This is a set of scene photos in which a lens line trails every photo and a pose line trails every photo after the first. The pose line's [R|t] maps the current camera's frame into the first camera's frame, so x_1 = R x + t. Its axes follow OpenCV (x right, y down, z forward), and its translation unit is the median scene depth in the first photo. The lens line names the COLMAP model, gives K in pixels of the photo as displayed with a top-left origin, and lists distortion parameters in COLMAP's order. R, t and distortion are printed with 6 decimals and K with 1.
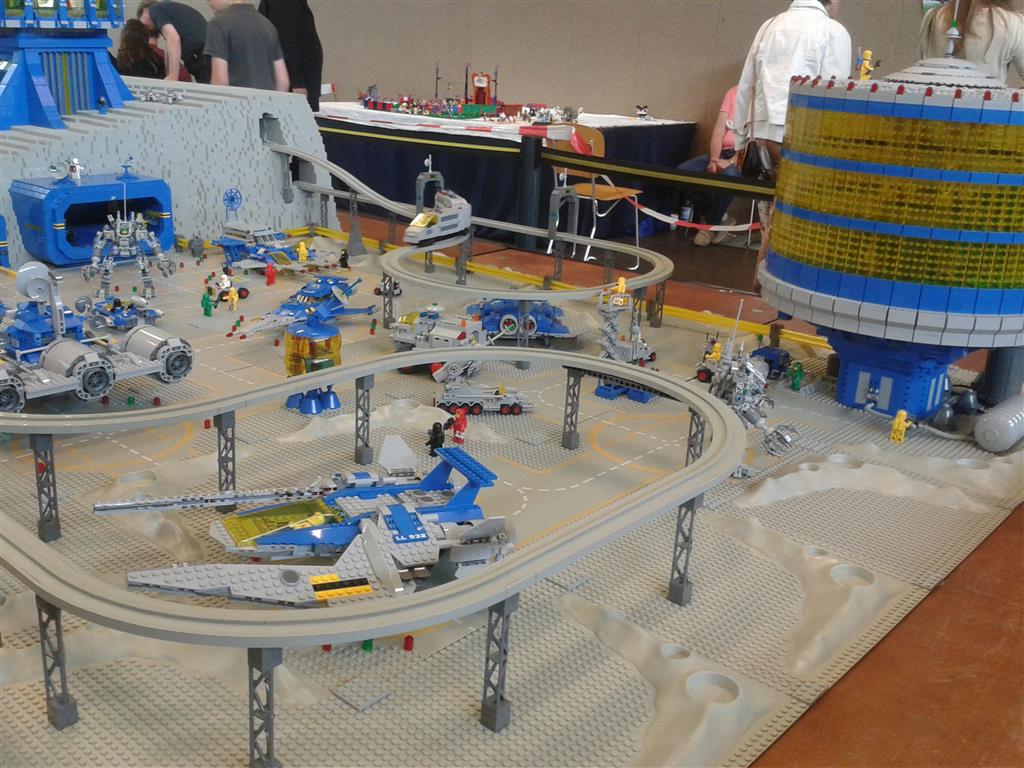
lens RADIAL K [[1019.7, 0, 512.0], [0, 1019.7, 384.0], [0, 0, 1]] dist [0.204420, -0.417730]
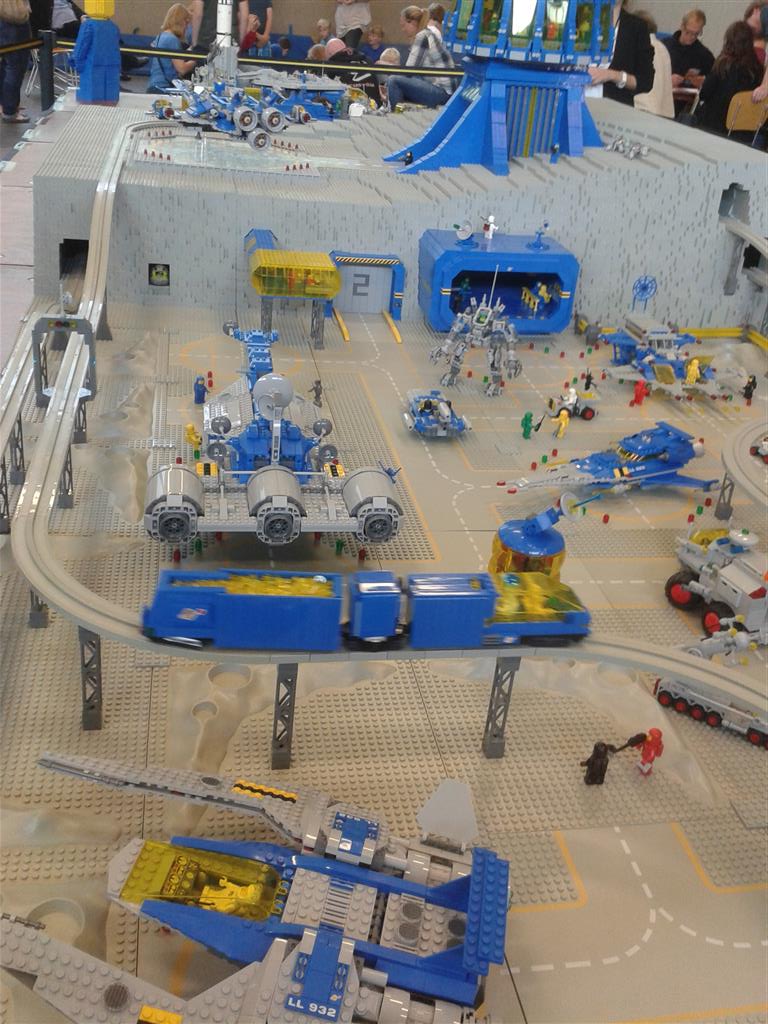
lens RADIAL K [[1019.7, 0, 384.0], [0, 1019.7, 512.0], [0, 0, 1]] dist [0.204420, -0.417730]
pose [[0.779814, 0.322012, -0.536842, 0.079695], [-0.255309, 0.946592, 0.196930, -0.120697], [0.571584, -0.016509, 0.820378, 0.186176]]
